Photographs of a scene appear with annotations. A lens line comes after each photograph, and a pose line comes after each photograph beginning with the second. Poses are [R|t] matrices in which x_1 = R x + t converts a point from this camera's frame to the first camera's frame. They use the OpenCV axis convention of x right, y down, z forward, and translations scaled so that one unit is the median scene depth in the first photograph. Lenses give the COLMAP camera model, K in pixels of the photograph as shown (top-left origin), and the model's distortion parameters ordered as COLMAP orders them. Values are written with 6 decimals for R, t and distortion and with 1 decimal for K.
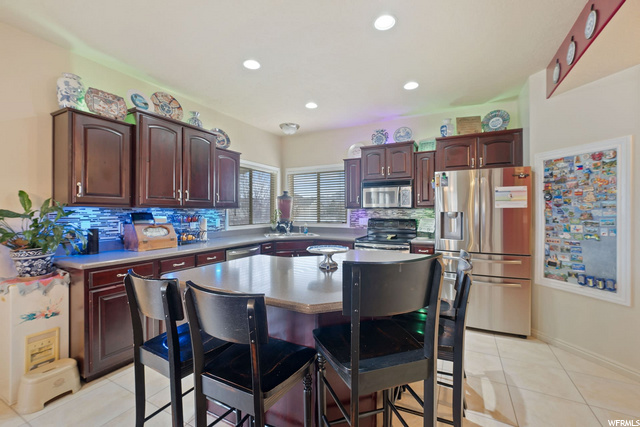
lens RADIAL K [[274.2, 0, 320.0], [0, 274.2, 213.5], [0, 0, 1]] dist [-0.001426, -0.000082]
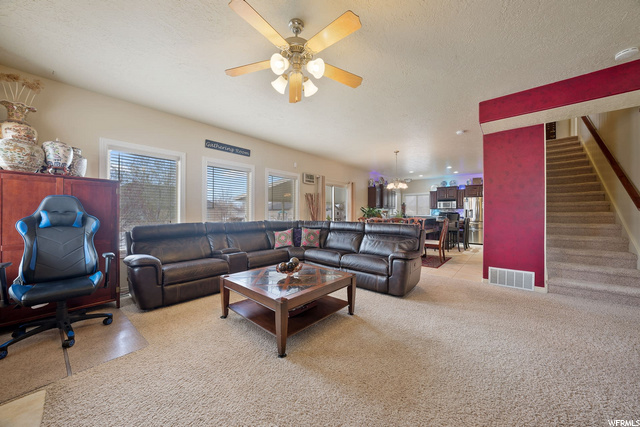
lens RADIAL K [[219.6, 0, 324.1], [0, 219.6, 211.7], [0, 0, 1]] dist [-0.006873, 0.000016]
pose [[0.975024, 0.002633, -0.222083, -0.613424], [-0.005860, 0.999887, -0.013872, 0.065075], [0.222021, 0.014827, 0.974929, -1.873665]]
